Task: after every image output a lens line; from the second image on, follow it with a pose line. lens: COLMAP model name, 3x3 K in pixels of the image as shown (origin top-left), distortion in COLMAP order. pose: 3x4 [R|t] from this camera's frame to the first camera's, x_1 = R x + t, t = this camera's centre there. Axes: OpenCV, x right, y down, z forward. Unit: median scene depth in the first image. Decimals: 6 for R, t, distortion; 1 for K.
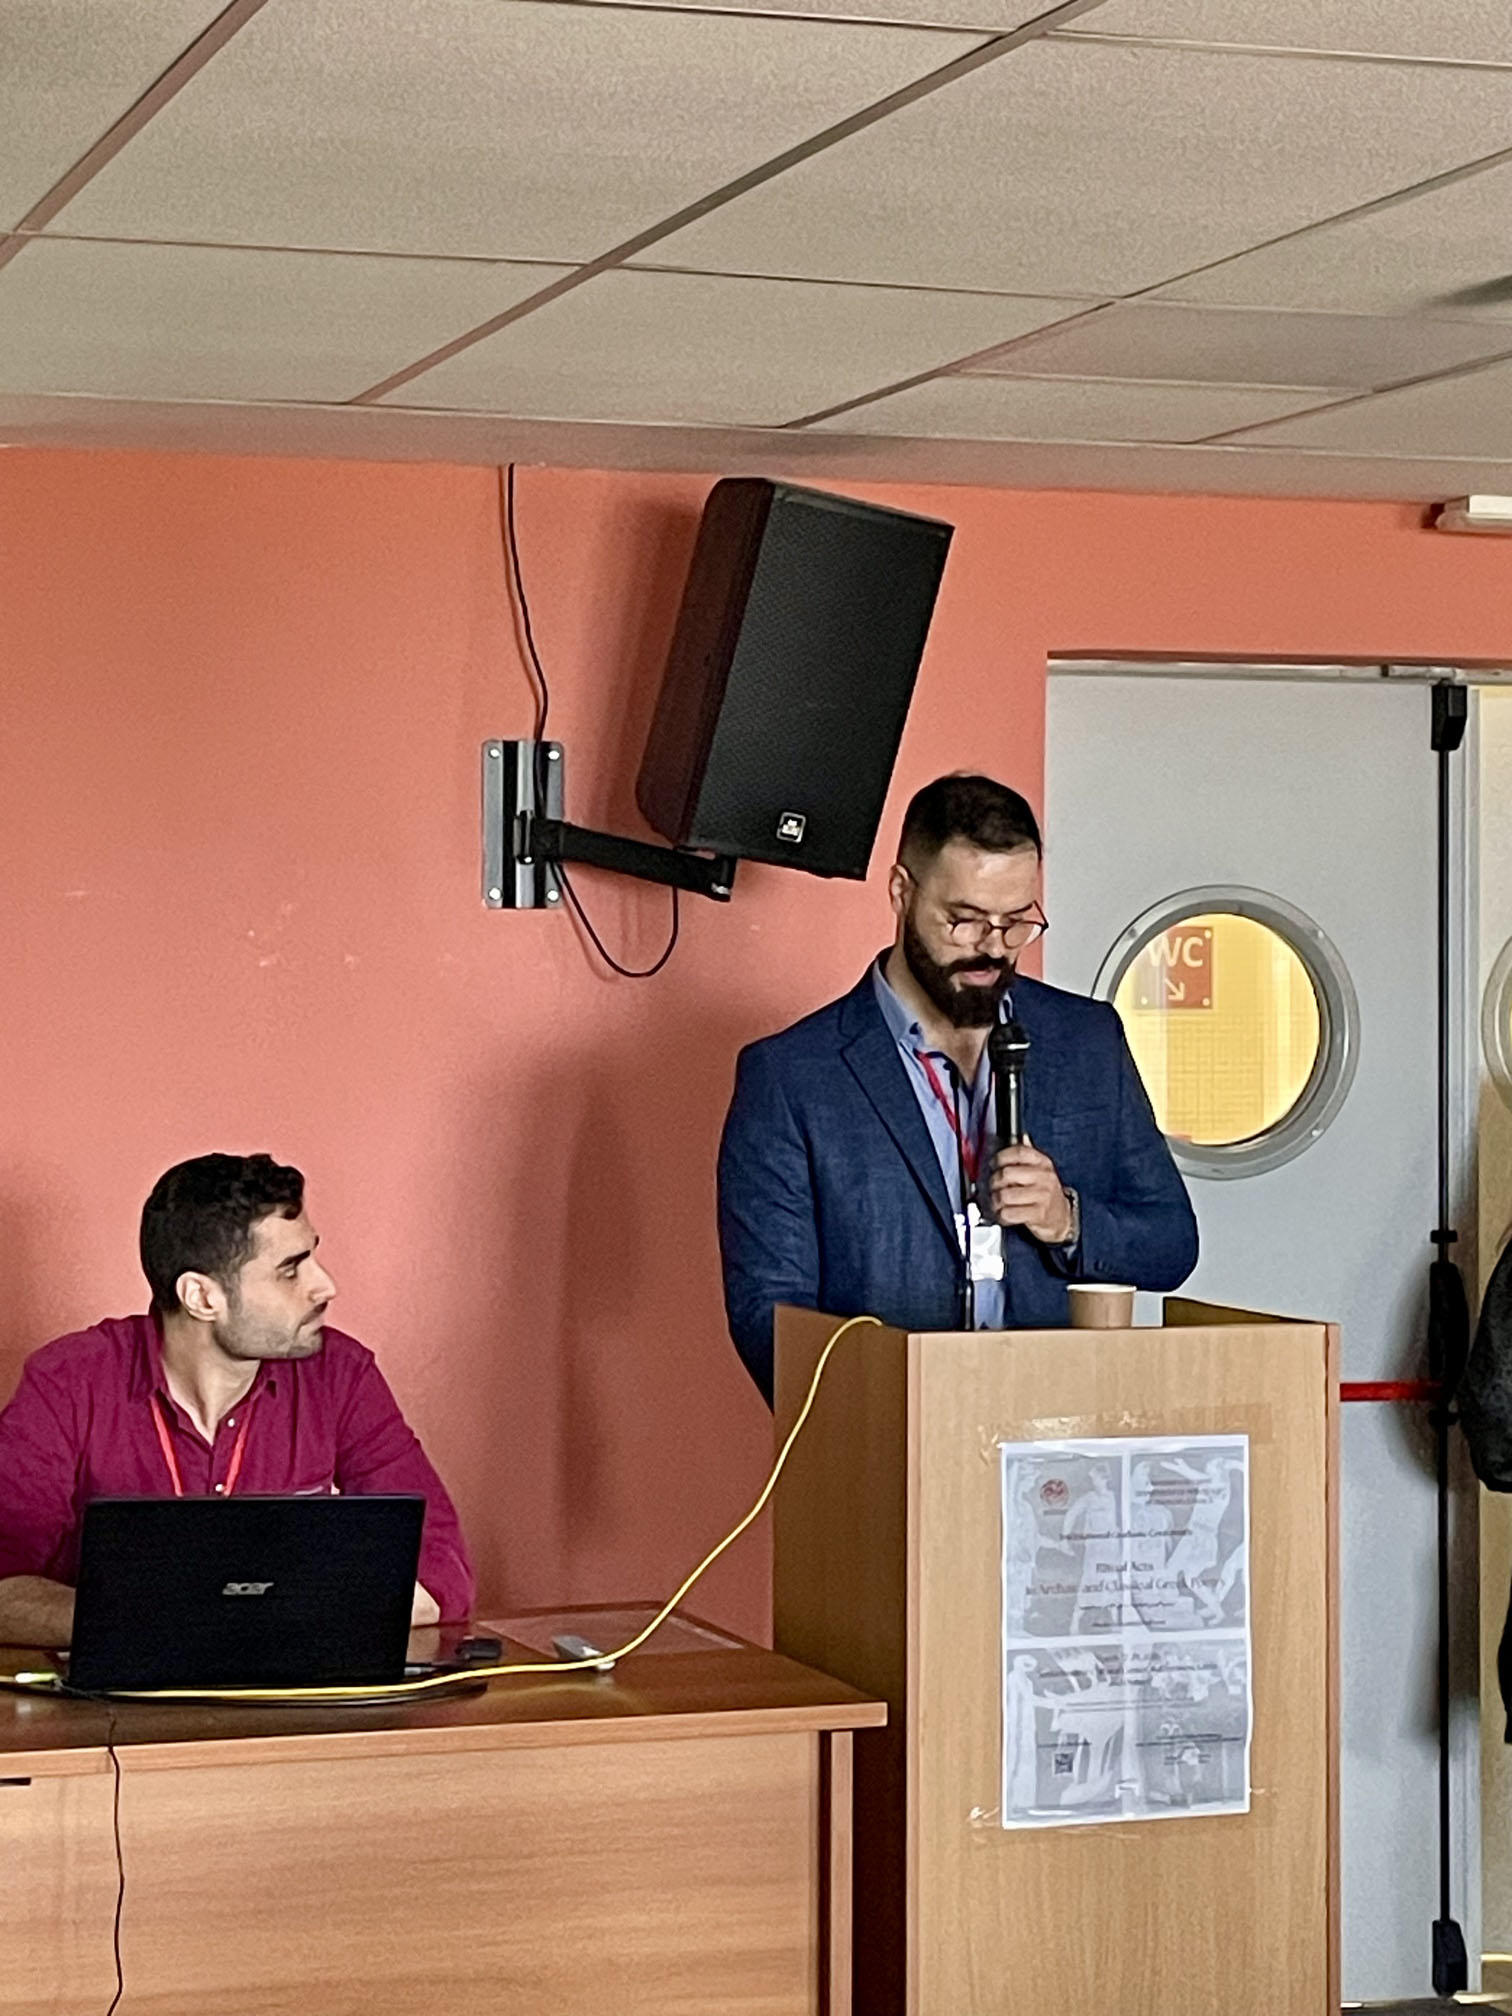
lens RADIAL K [[4364.3, 0, 751.4], [0, 4364.3, 1009.6], [0, 0, 1]] dist [0.132147, 0.000000]
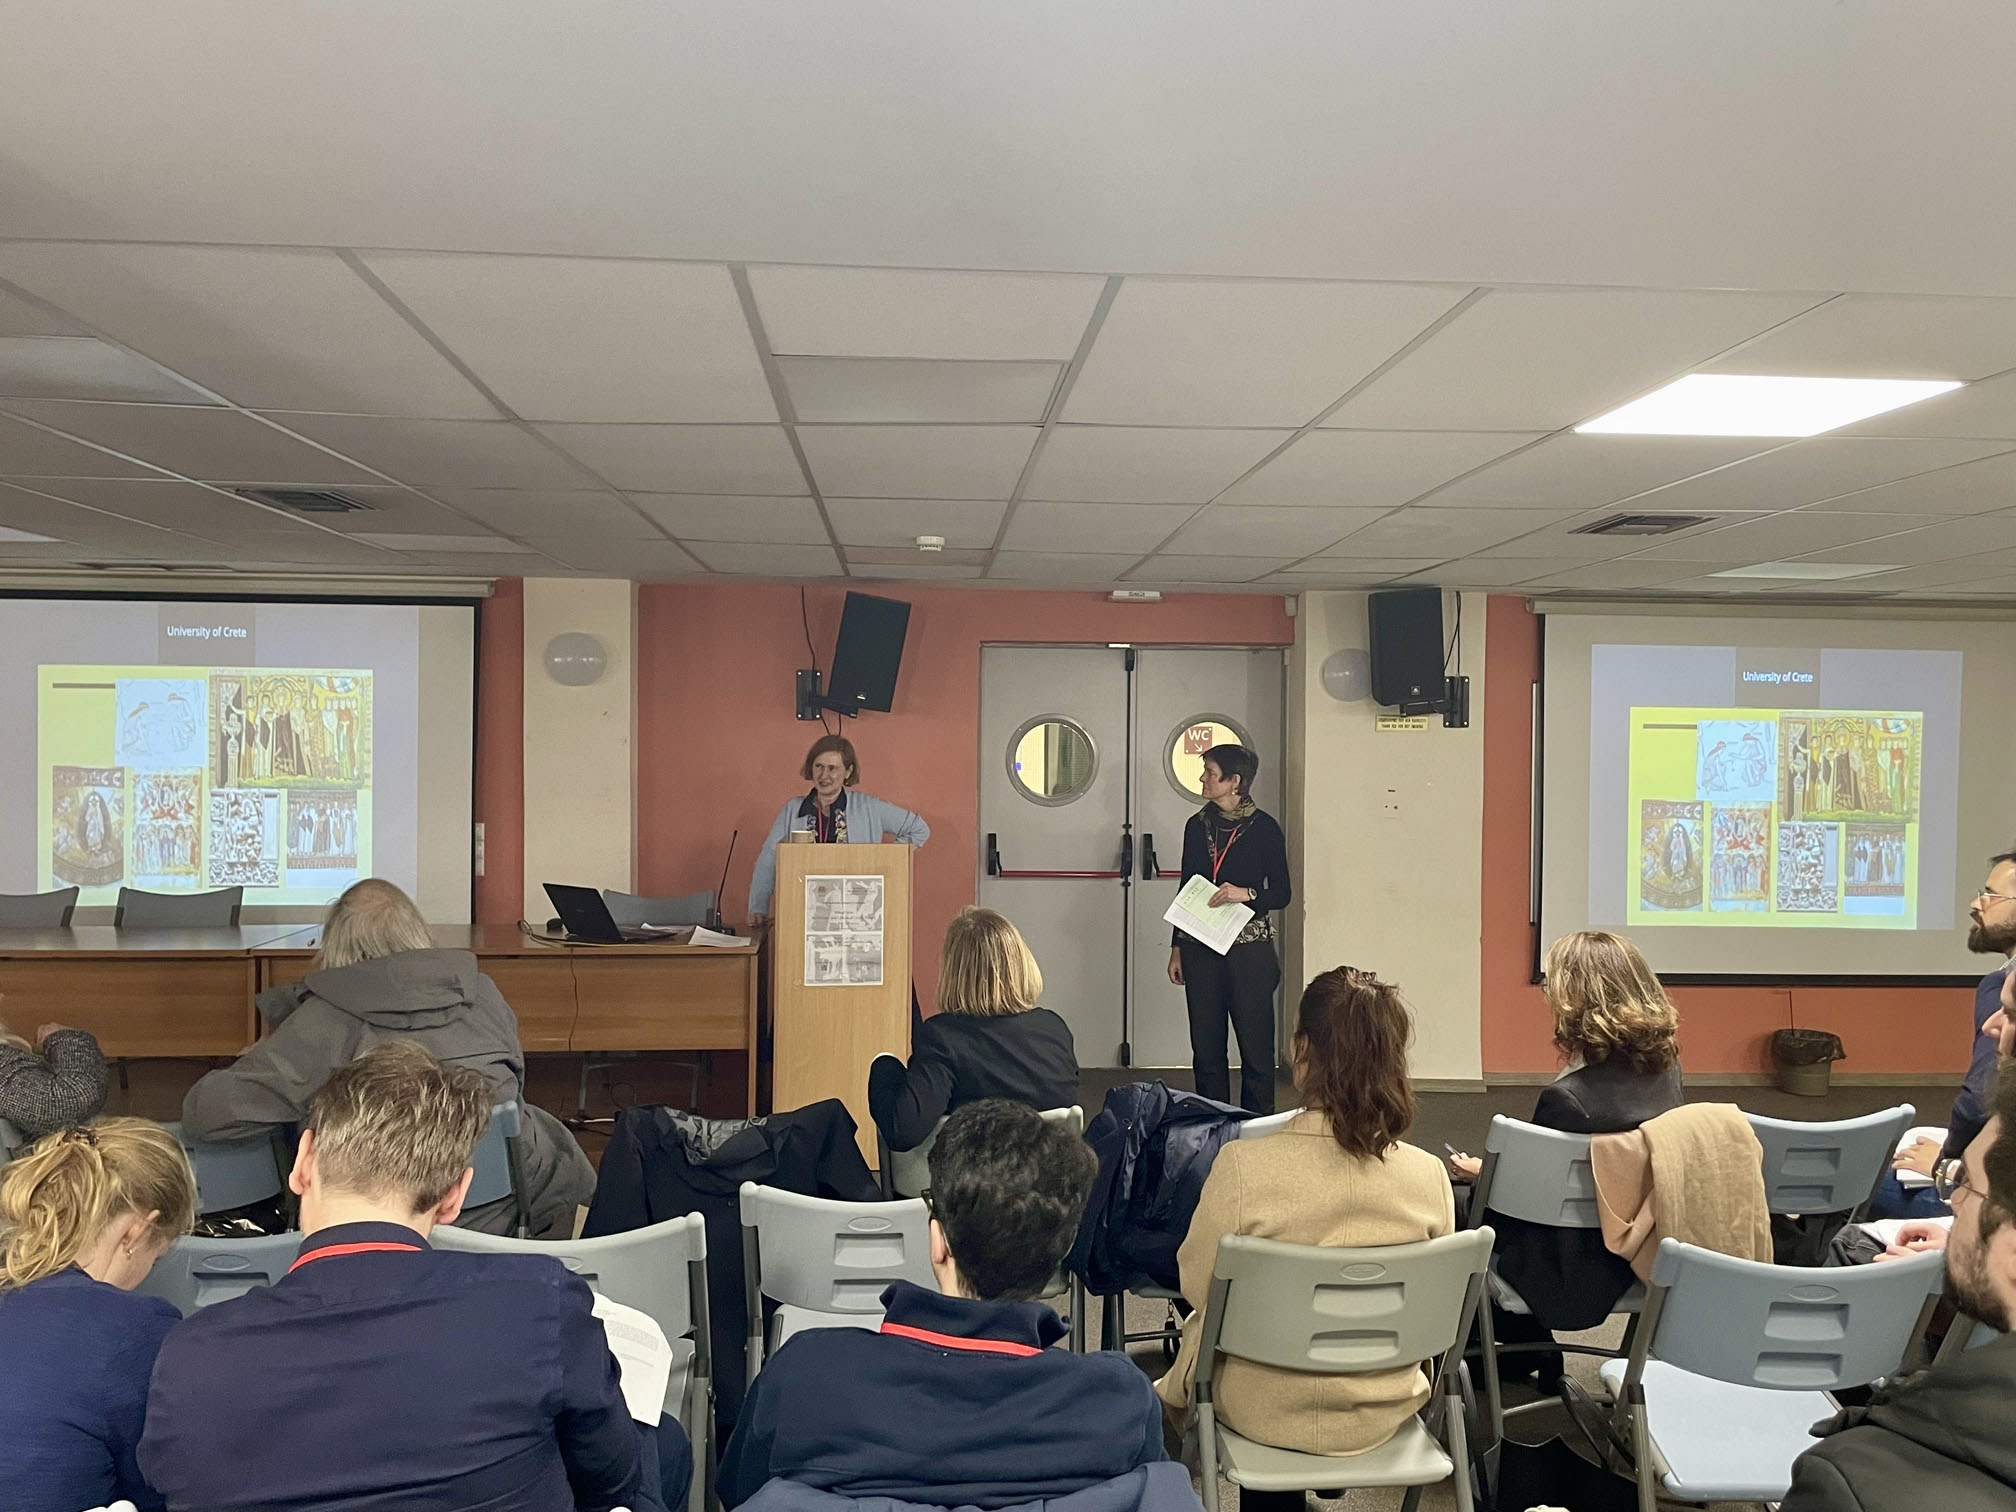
lens RADIAL K [[1622.5, 0, 1012.6], [0, 1622.5, 758.1], [0, 0, 1]] dist [0.101307, -0.008610]
pose [[0.966783, 0.008888, -0.255445, 0.540048], [-0.008640, 0.999960, 0.002092, 0.002055], [0.255454, 0.000185, 0.966821, -0.204873]]
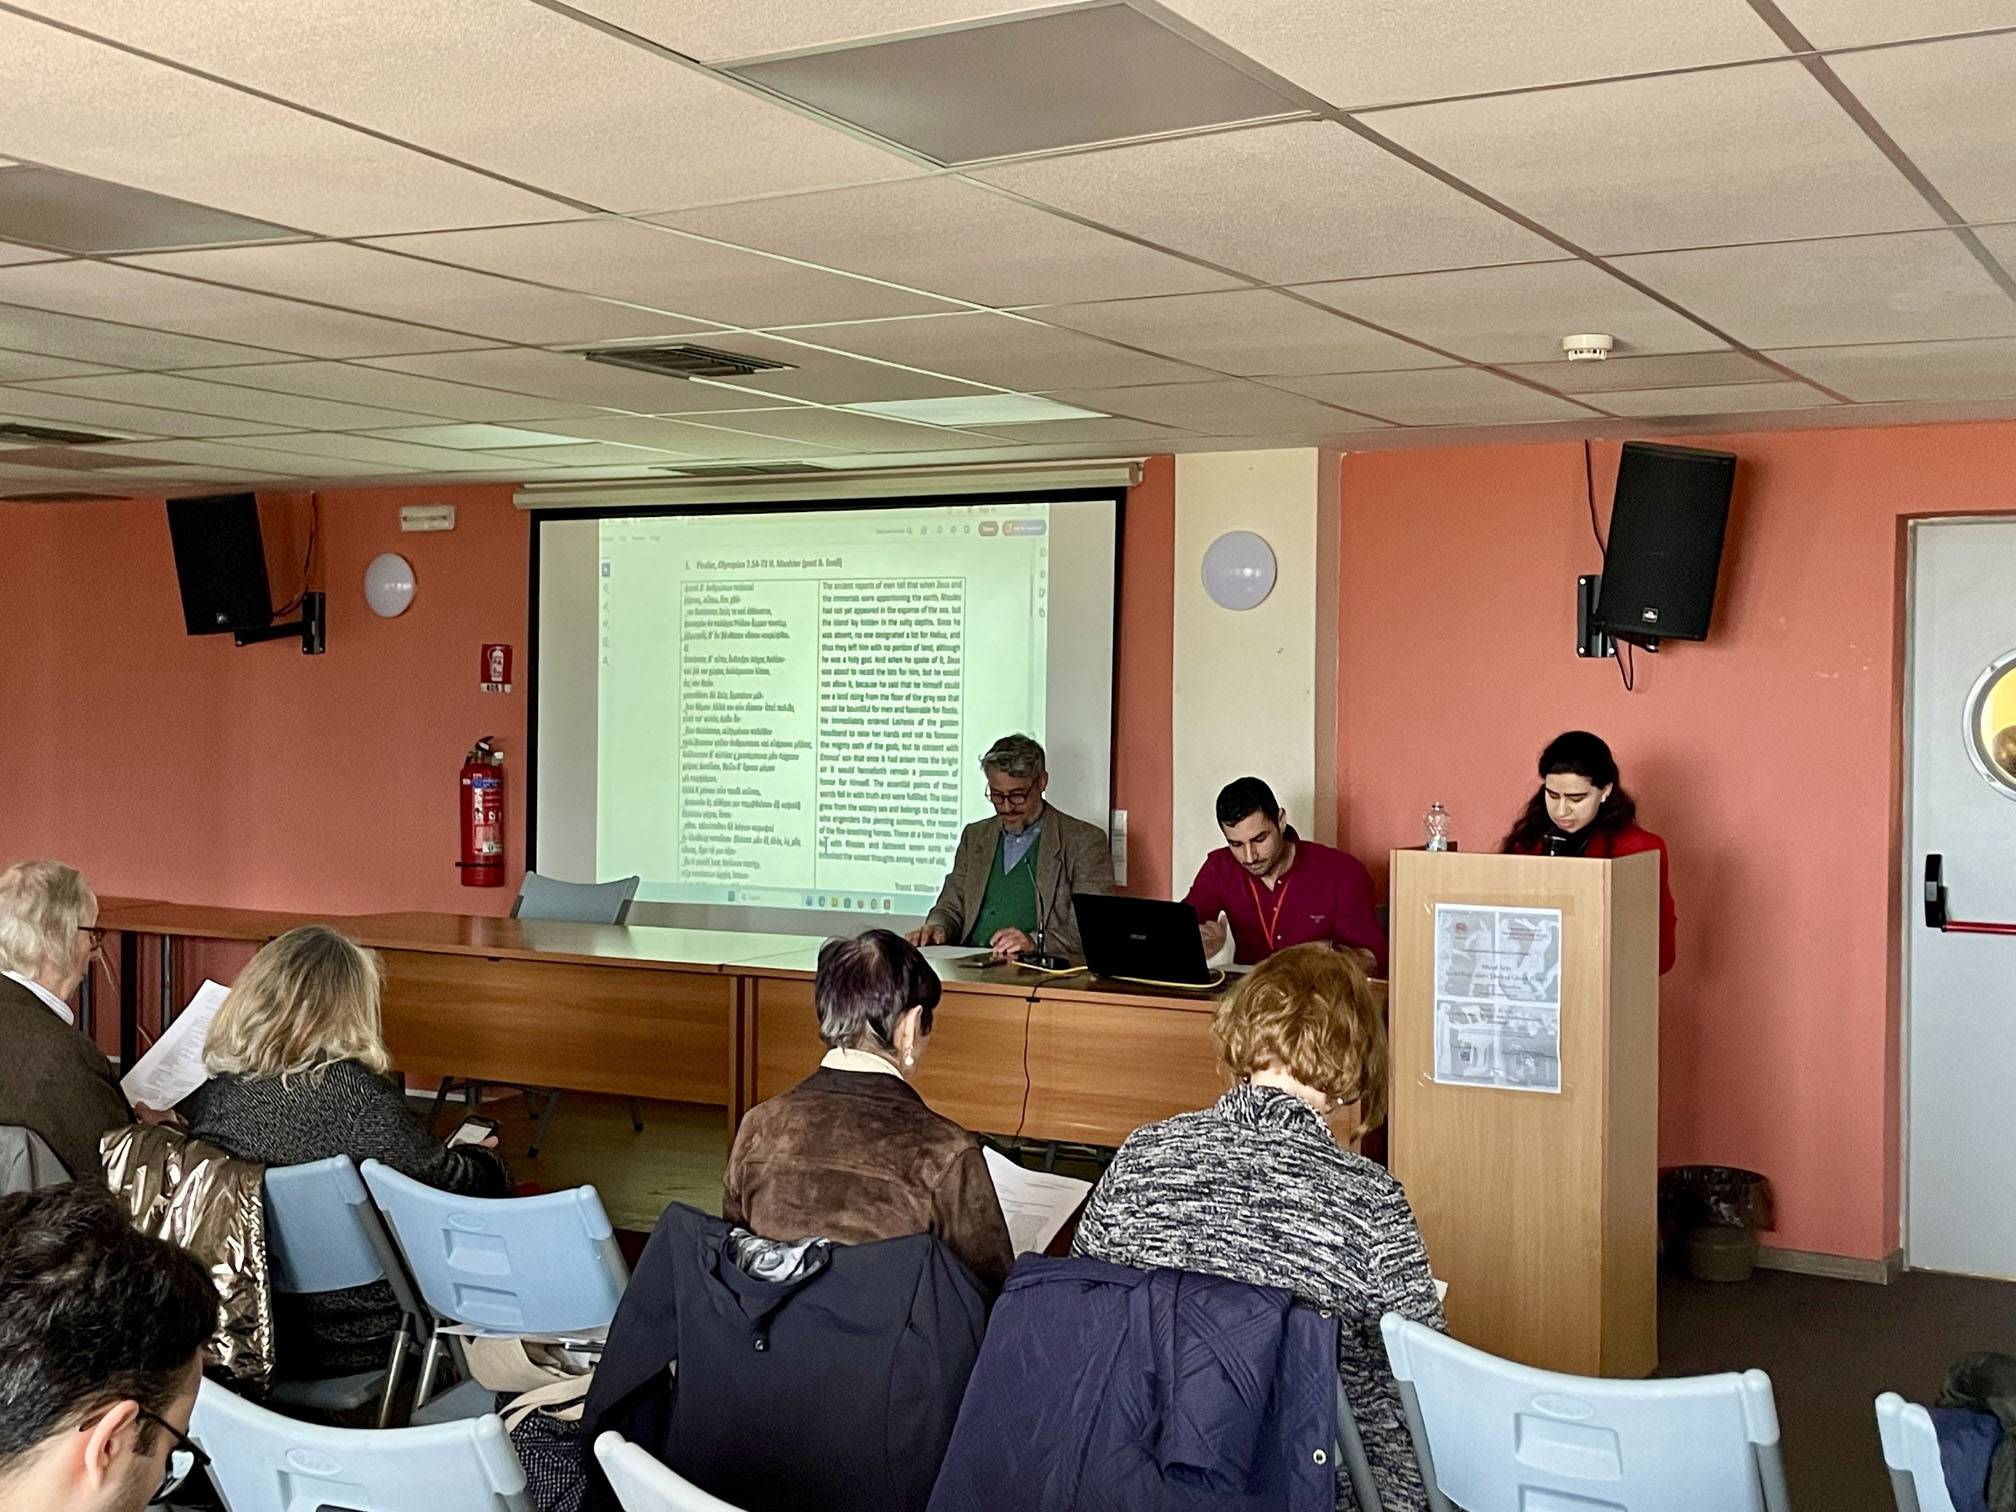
lens RADIAL K [[2447.3, 0, 1001.6], [0, 2447.3, 743.0], [0, 0, 1]] dist [0.165347, 0.000000]
pose [[0.671370, 0.016708, -0.740934, 0.801129], [-0.012548, 0.999859, 0.011176, 0.009412], [0.741016, 0.001794, 0.671485, 0.029144]]
